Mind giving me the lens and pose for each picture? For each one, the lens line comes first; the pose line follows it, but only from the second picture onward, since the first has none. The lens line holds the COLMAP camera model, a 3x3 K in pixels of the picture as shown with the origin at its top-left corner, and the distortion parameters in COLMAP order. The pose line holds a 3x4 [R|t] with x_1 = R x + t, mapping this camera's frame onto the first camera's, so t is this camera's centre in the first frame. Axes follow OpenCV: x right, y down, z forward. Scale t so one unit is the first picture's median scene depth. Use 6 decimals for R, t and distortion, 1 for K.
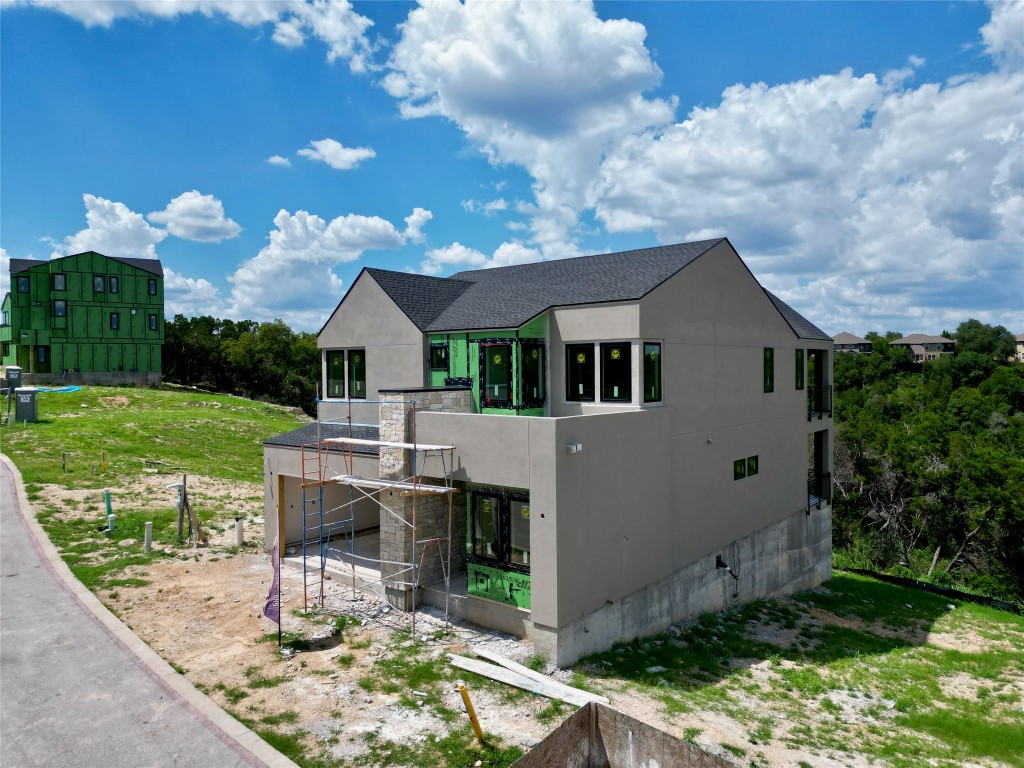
lens RADIAL K [[715.4, 0, 512.4], [0, 715.4, 377.7], [0, 0, 1]] dist [0.069536, -0.049704]
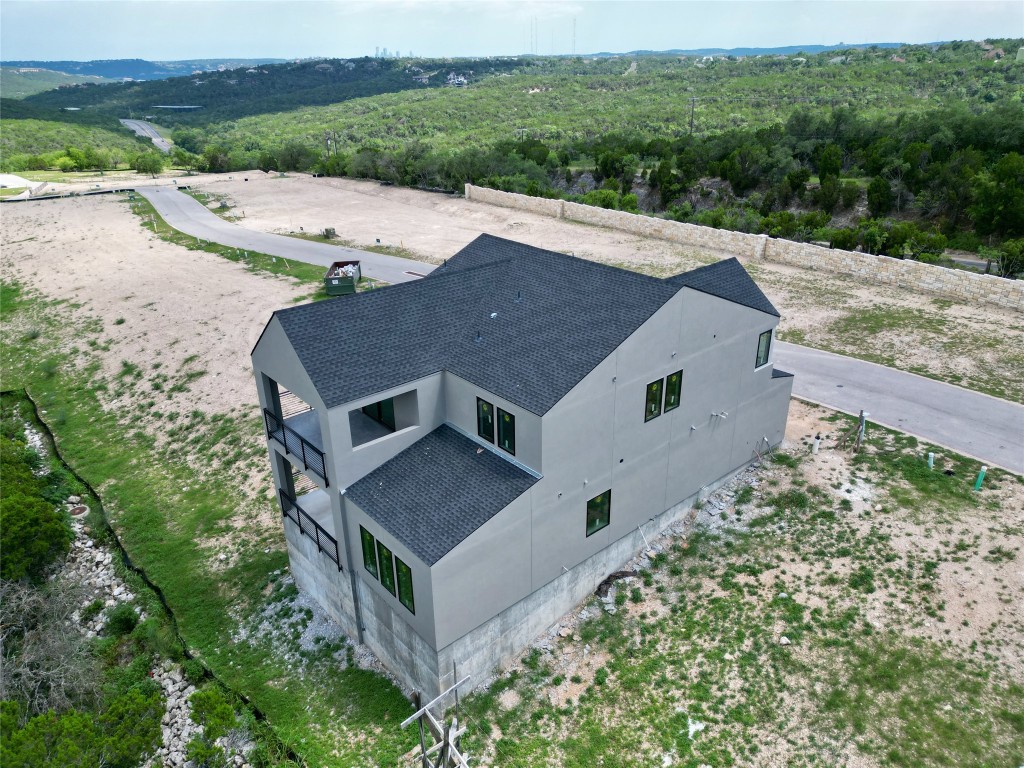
lens RADIAL K [[722.7, 0, 512.8], [0, 722.7, 379.8], [0, 0, 1]] dist [0.068400, -0.058471]
pose [[-0.985696, -0.047140, 0.161805, -0.021586], [0.025303, 0.907808, 0.418621, -0.639307], [-0.166622, 0.416727, -0.893631, 2.887617]]
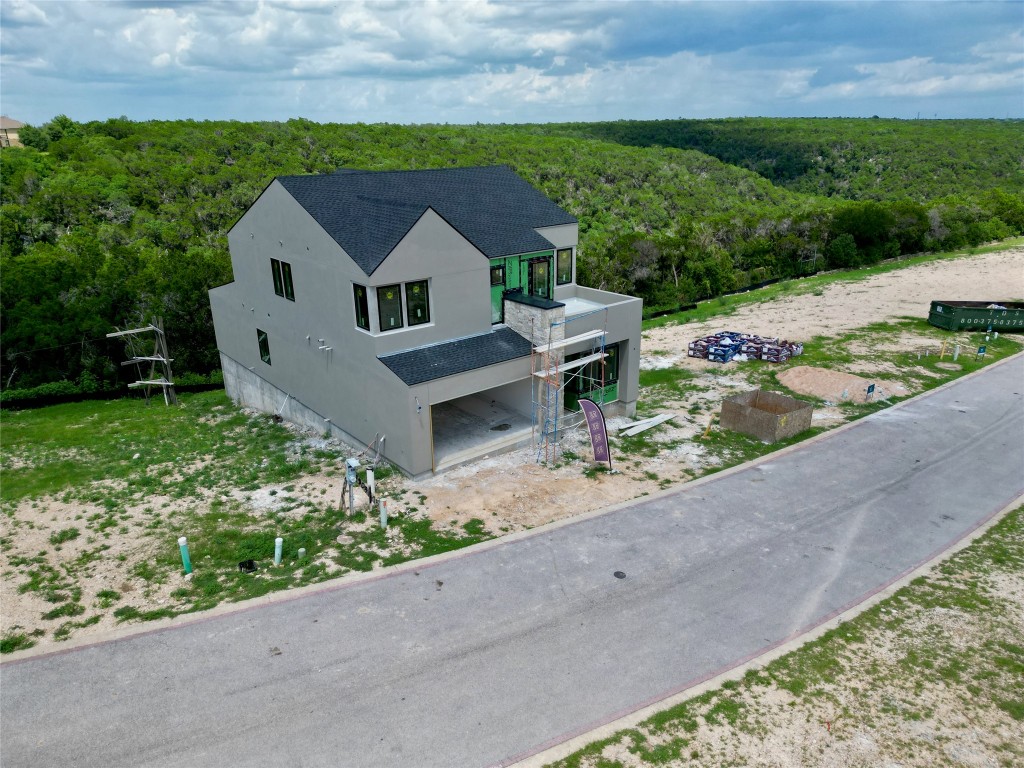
lens RADIAL K [[717.5, 0, 512.0], [0, 717.5, 384.0], [0, 0, 1]] dist [0.097994, -0.099953]
pose [[0.203221, -0.321944, 0.924691, -1.530235], [0.027843, 0.945916, 0.323214, -0.295045], [-0.978737, -0.039937, 0.201194, 0.760748]]
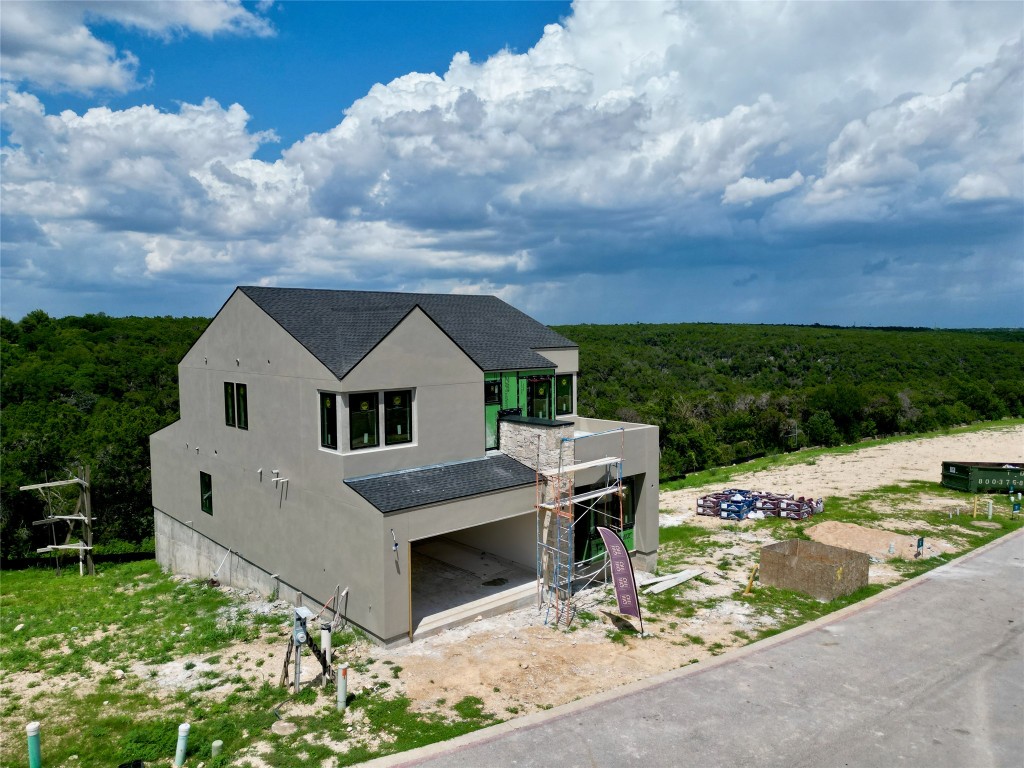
lens RADIAL K [[722.7, 0, 512.8], [0, 722.7, 379.8], [0, 0, 1]] dist [0.068400, -0.058471]
pose [[0.159197, -0.059485, 0.985453, -1.336621], [0.021323, 0.998157, 0.056807, -0.124082], [-0.987017, 0.011969, 0.160172, 0.857837]]
